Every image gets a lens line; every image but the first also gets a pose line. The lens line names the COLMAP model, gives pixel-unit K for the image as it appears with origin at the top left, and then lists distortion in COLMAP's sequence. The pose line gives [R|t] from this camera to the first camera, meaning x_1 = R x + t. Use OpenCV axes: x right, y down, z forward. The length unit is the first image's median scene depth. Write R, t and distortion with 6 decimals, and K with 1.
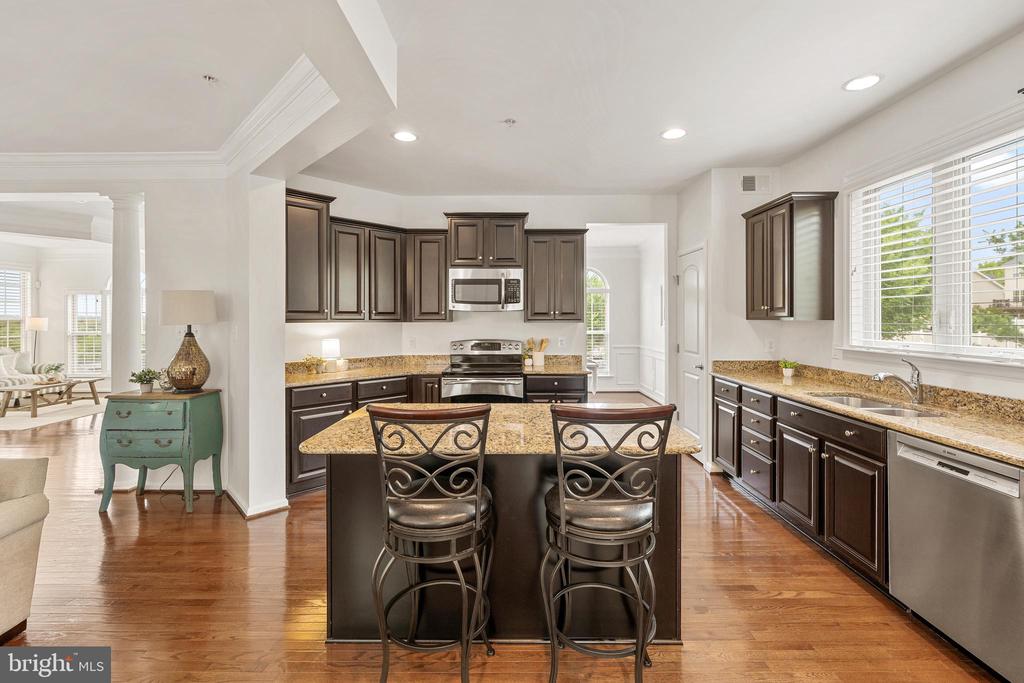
lens RADIAL K [[441.8, 0, 508.8], [0, 441.8, 320.1], [0, 0, 1]] dist [0.001392, 0.000216]
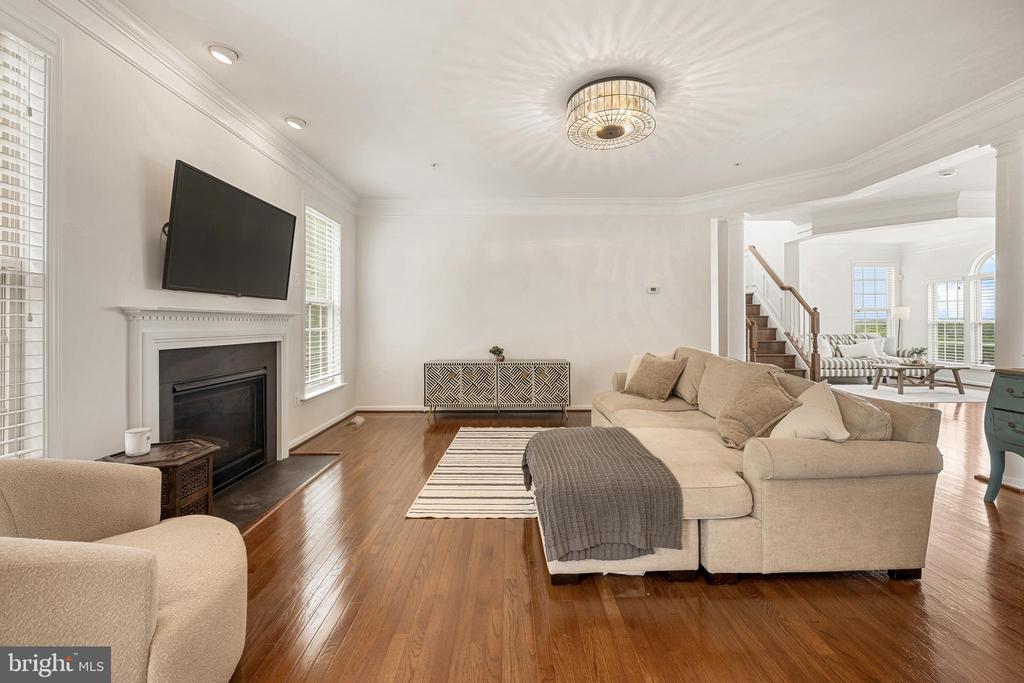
lens RADIAL K [[412.3, 0, 511.5], [0, 412.3, 319.5], [0, 0, 1]] dist [-0.000881, -0.000321]
pose [[0.007803, -0.005450, -0.999955, -0.090137], [-0.001260, 0.999984, -0.005460, 0.064238], [0.999969, 0.001303, 0.007796, 0.042962]]
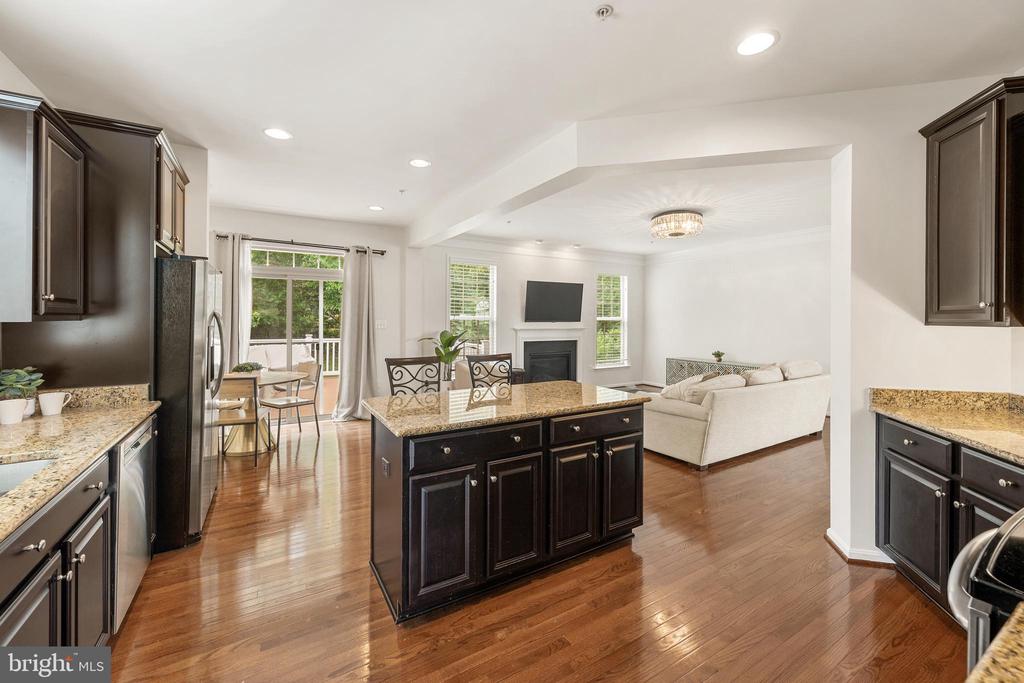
lens RADIAL K [[412.3, 0, 511.5], [0, 412.3, 319.5], [0, 0, 1]] dist [-0.000881, -0.000321]
pose [[-0.857490, 0.001434, -0.514499, 0.307316], [-0.003361, 0.999959, 0.008388, -0.006422], [0.514490, 0.008922, -0.857450, 1.066699]]
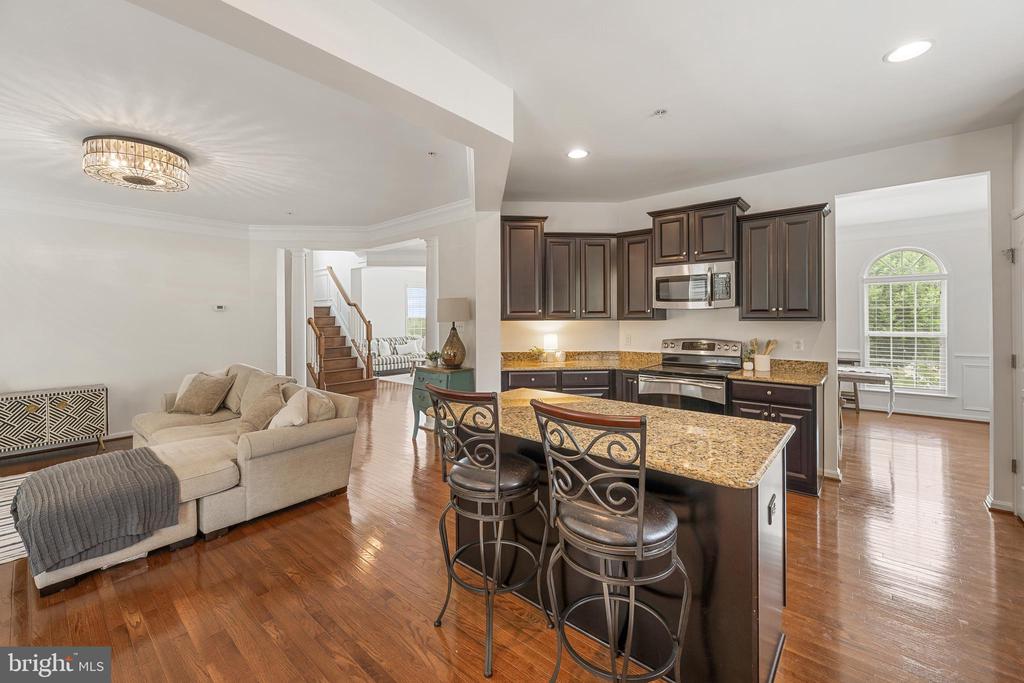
lens RADIAL K [[412.3, 0, 511.5], [0, 412.3, 319.5], [0, 0, 1]] dist [-0.000881, -0.000321]
pose [[0.765482, 0.000127, -0.643458, 0.239841], [0.001404, 0.999997, 0.001867, 0.000529], [0.643456, -0.002333, 0.765479, 0.075234]]
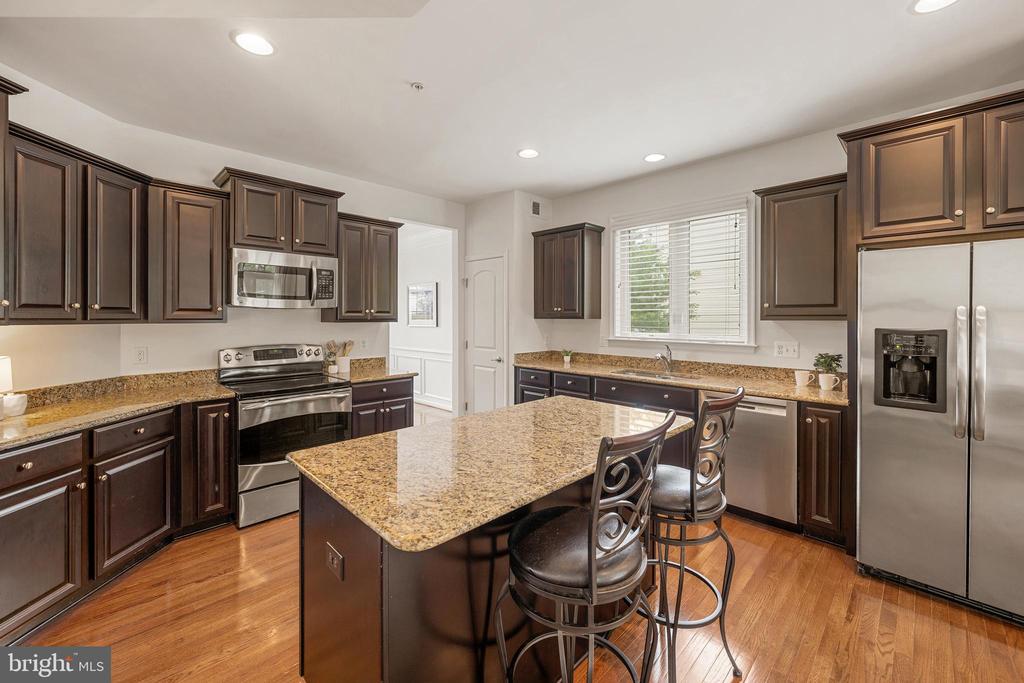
lens RADIAL K [[412.3, 0, 511.5], [0, 412.3, 319.5], [0, 0, 1]] dist [-0.000881, -0.000321]
pose [[0.703207, -0.003100, 0.710979, -0.312923], [0.002709, 0.999995, 0.001681, -0.000624], [-0.710980, 0.000744, 0.703211, 0.228534]]
